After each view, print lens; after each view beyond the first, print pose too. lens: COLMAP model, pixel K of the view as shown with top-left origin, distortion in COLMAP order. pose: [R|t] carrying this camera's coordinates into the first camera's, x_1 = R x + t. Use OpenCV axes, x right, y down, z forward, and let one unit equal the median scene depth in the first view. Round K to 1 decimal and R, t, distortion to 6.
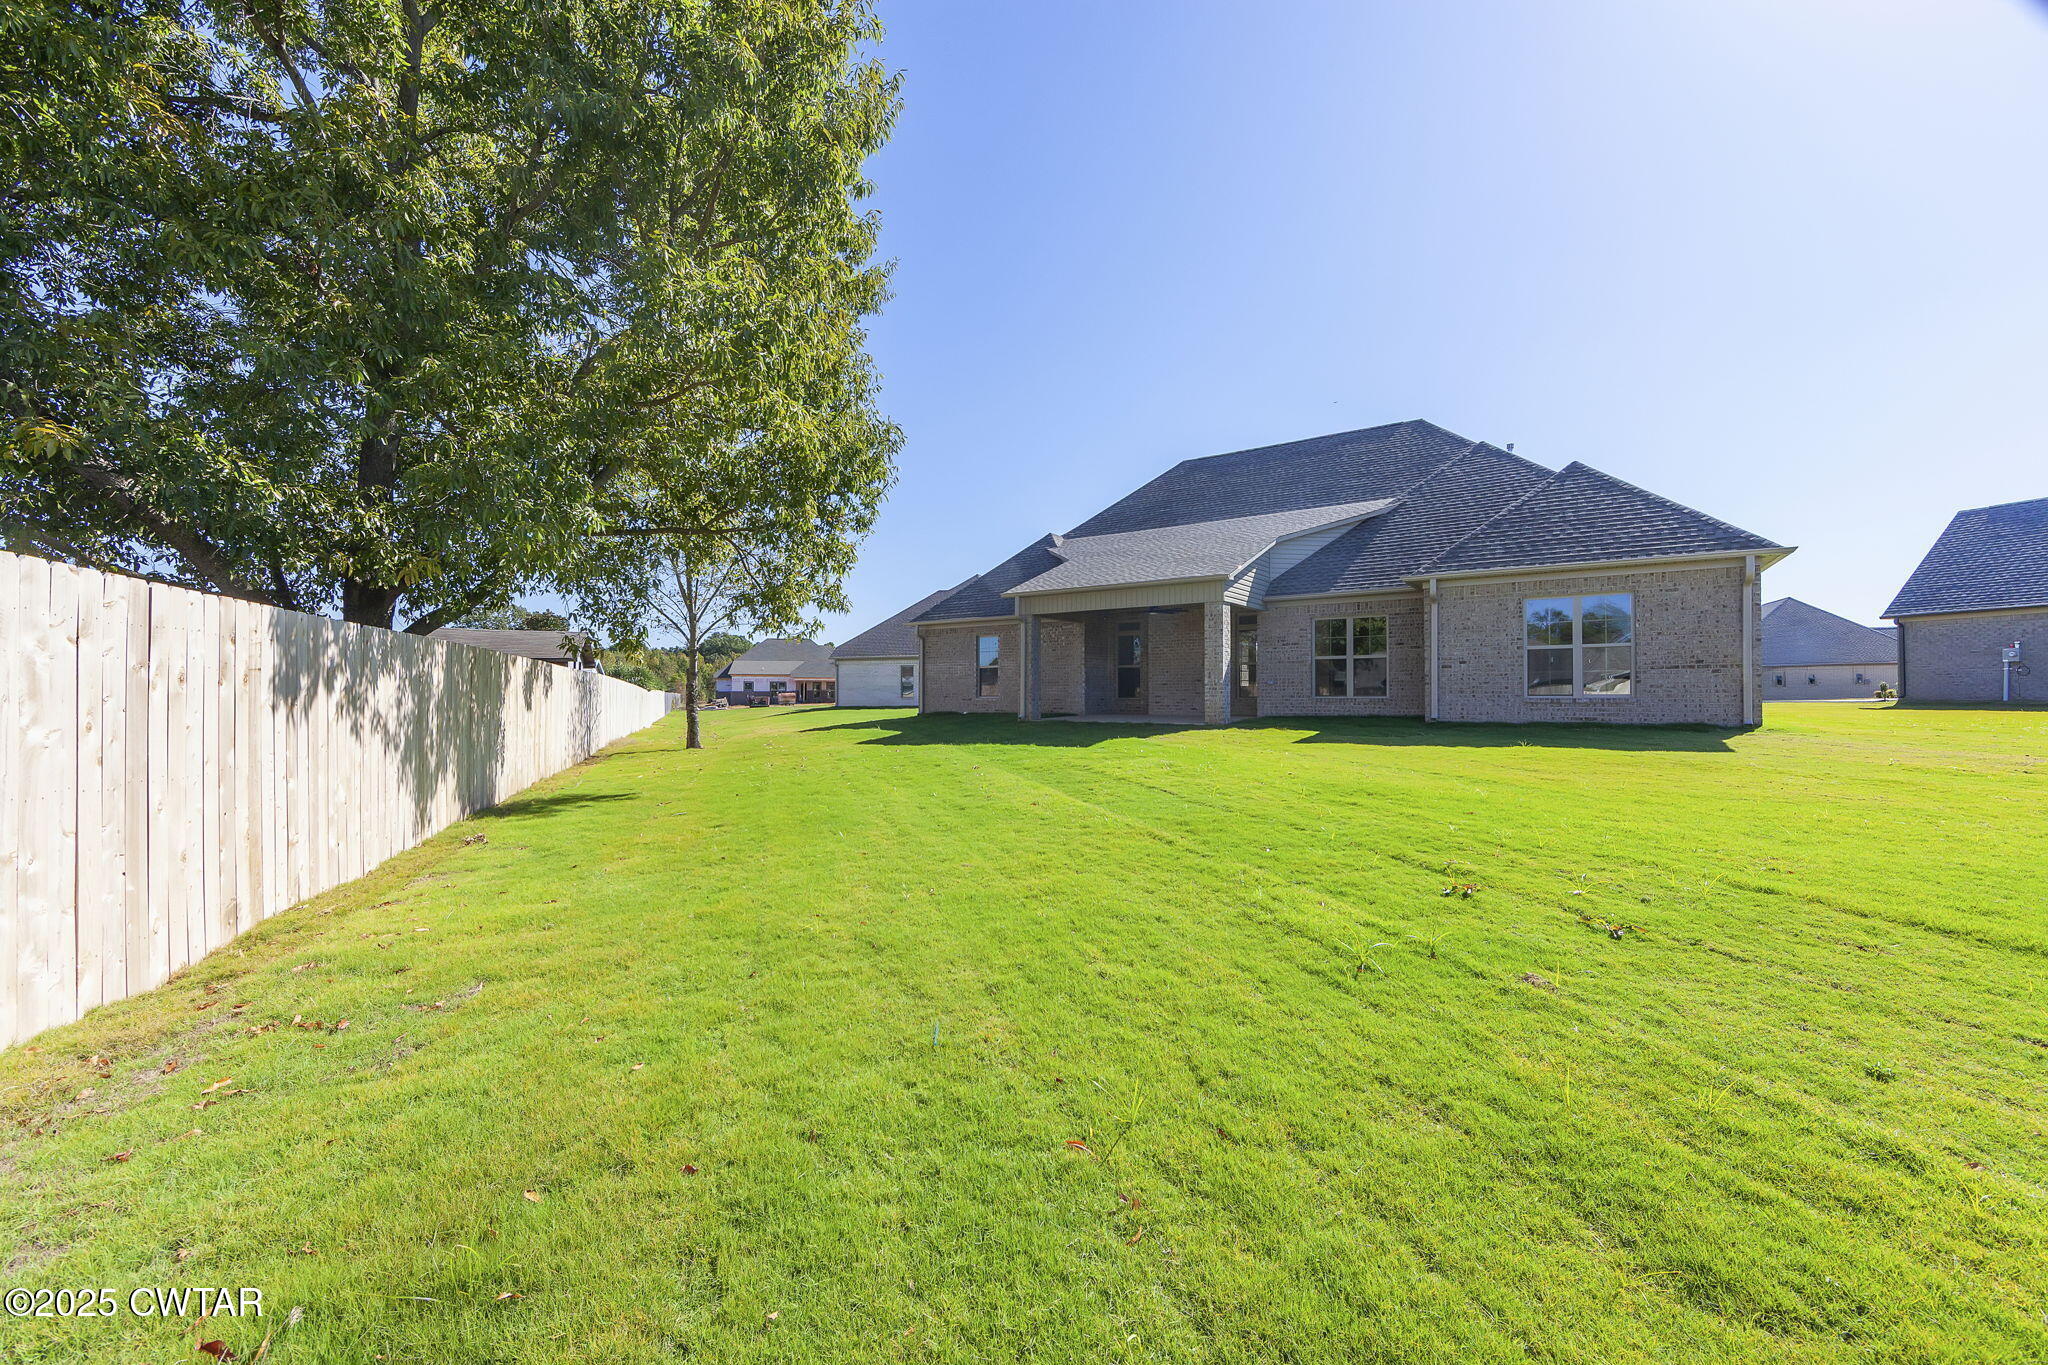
lens RADIAL K [[831.3, 0, 1024.0], [0, 831.3, 682.5], [0, 0, 1]] dist [-0.001282, -0.000187]
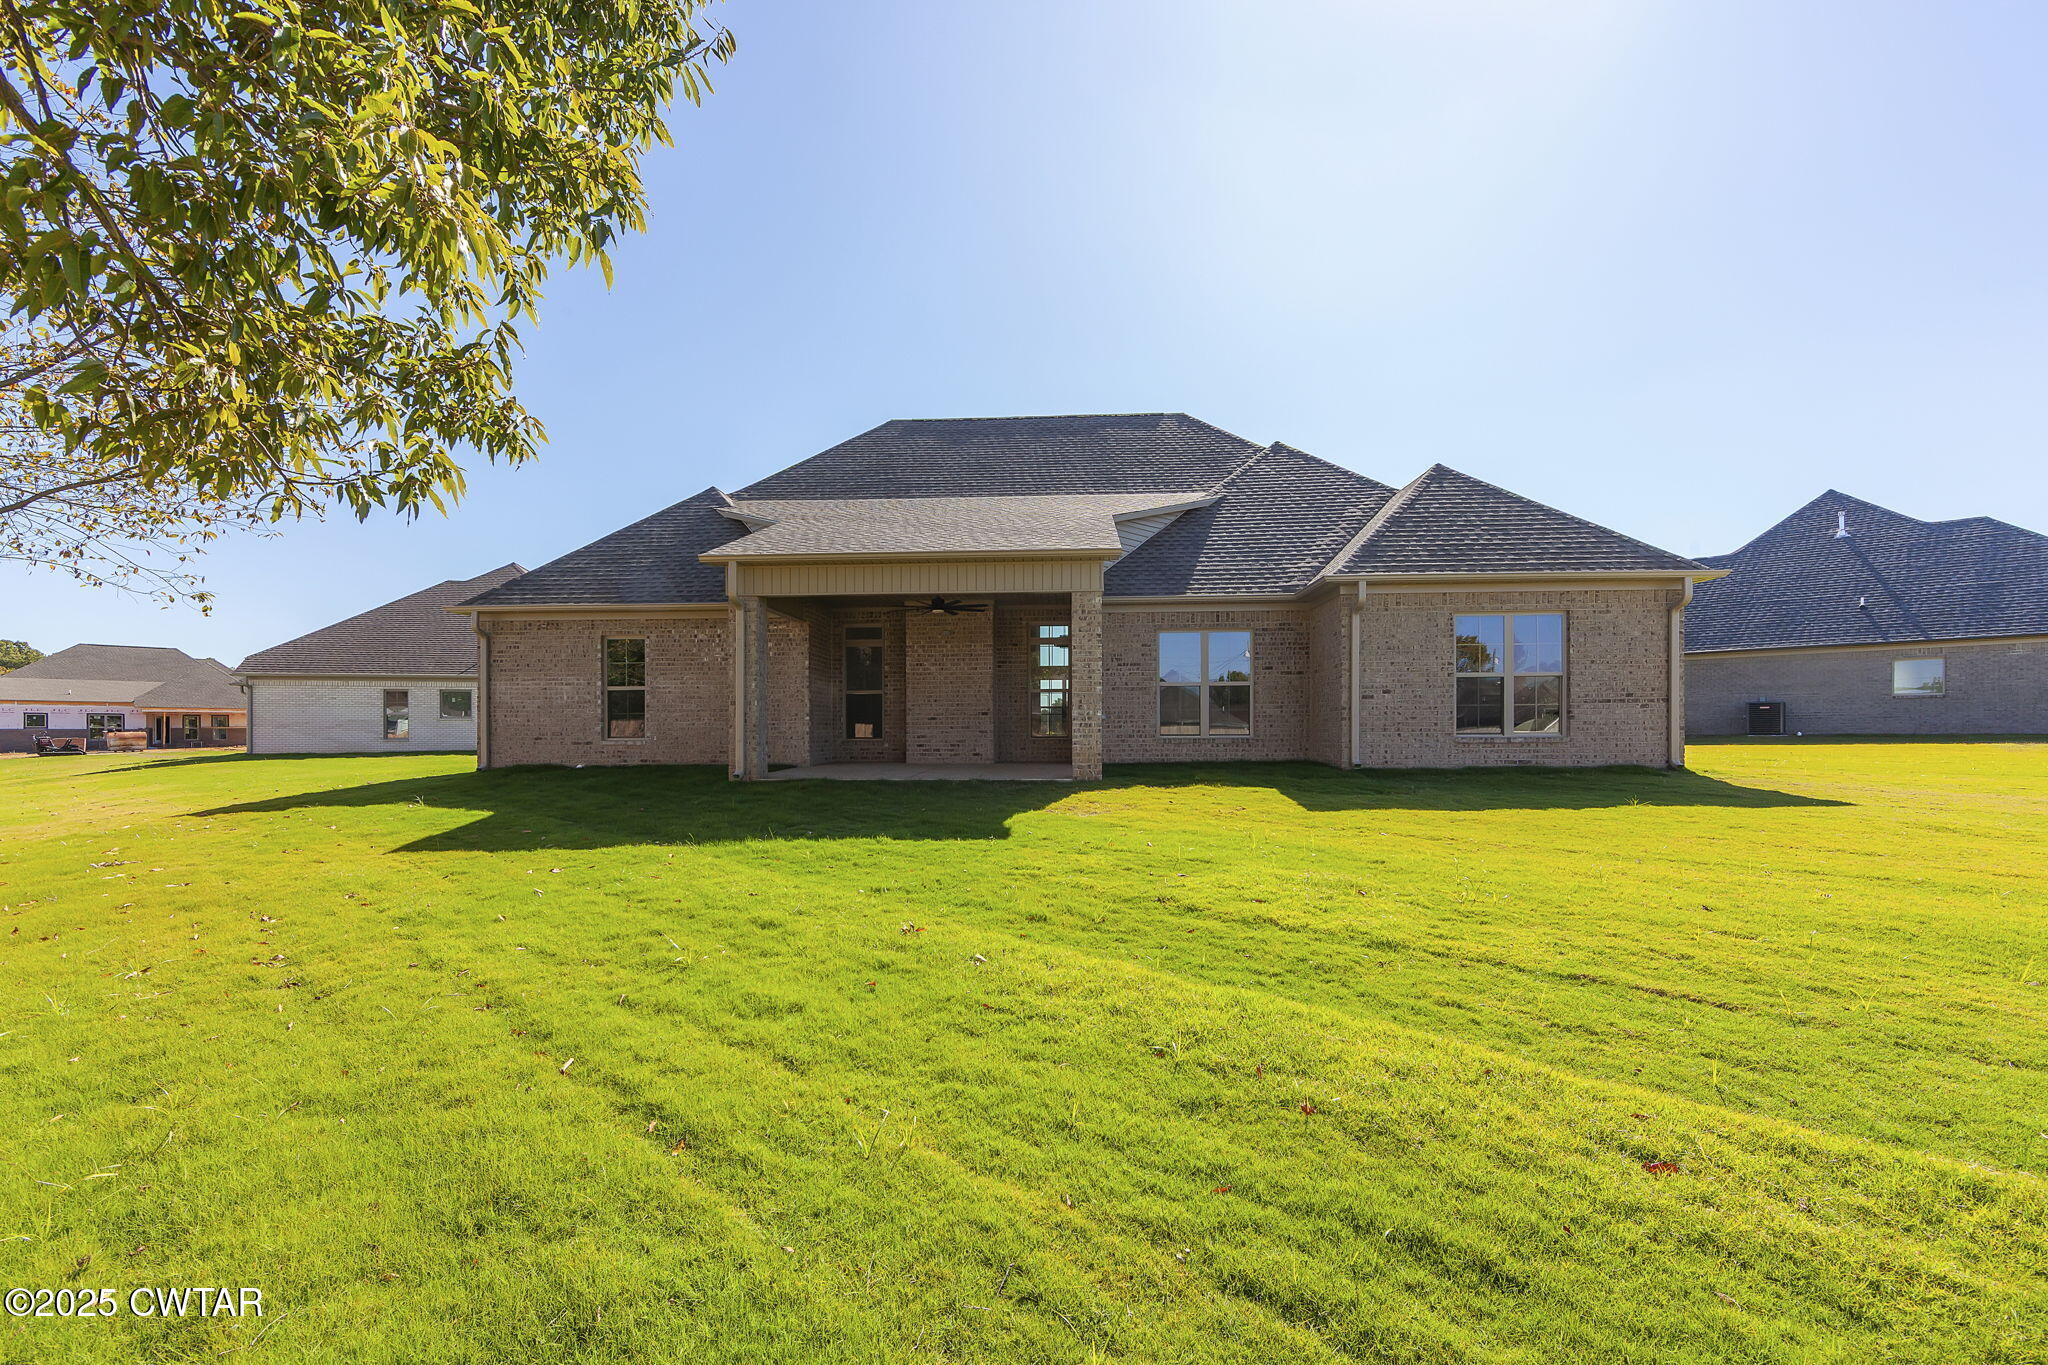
lens RADIAL K [[831.5, 0, 1024.3], [0, 831.5, 734.2], [0, 0, 1]] dist [0.000305, -0.000054]
pose [[0.851909, -0.003478, 0.523679, -0.133846], [-0.005230, 0.999872, 0.015149, 0.004415], [-0.523664, -0.015645, 0.851781, 0.404000]]
